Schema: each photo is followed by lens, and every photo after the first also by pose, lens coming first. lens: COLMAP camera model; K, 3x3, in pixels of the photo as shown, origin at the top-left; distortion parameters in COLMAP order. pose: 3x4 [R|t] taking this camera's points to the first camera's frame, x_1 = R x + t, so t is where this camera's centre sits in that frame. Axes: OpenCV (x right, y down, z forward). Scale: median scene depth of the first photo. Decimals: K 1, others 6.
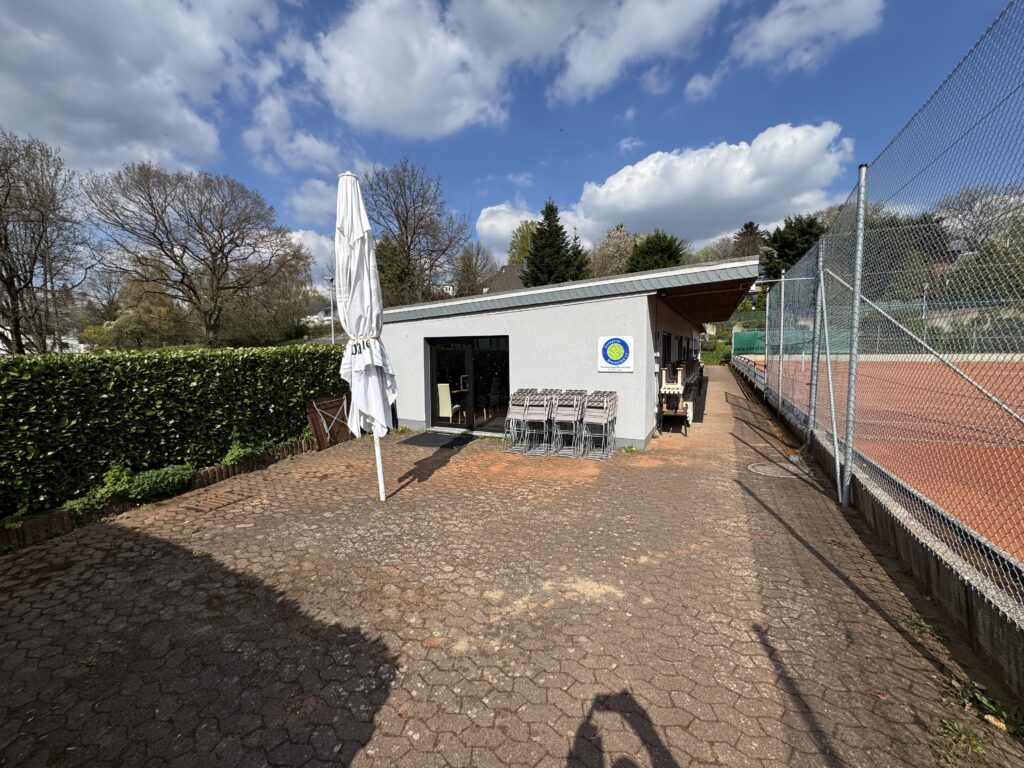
lens RADIAL K [[407.4, 0, 513.0], [0, 407.4, 382.4], [0, 0, 1]] dist [-0.004079, 0.000703]
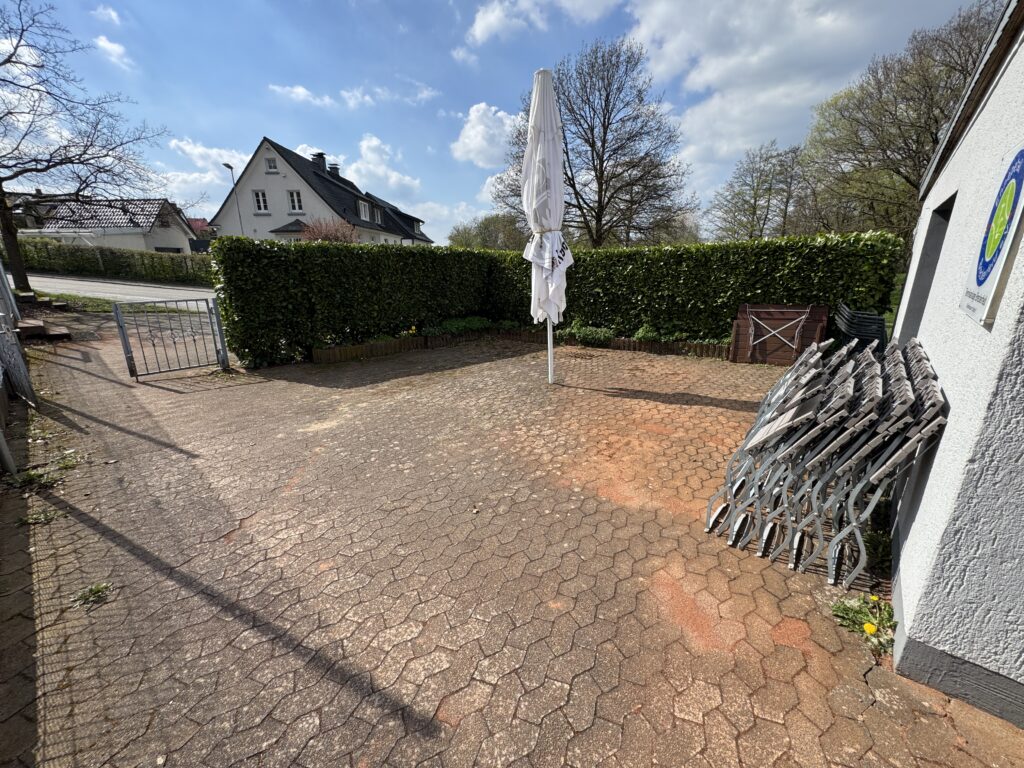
lens RADIAL K [[407.4, 0, 513.9], [0, 407.4, 378.9], [0, 0, 1]] dist [-0.004079, 0.000703]
pose [[-0.248508, 0.284900, -0.925784, 1.162791], [-0.065770, 0.948598, 0.309575, -0.105779], [0.966394, 0.137820, -0.216996, 1.749085]]
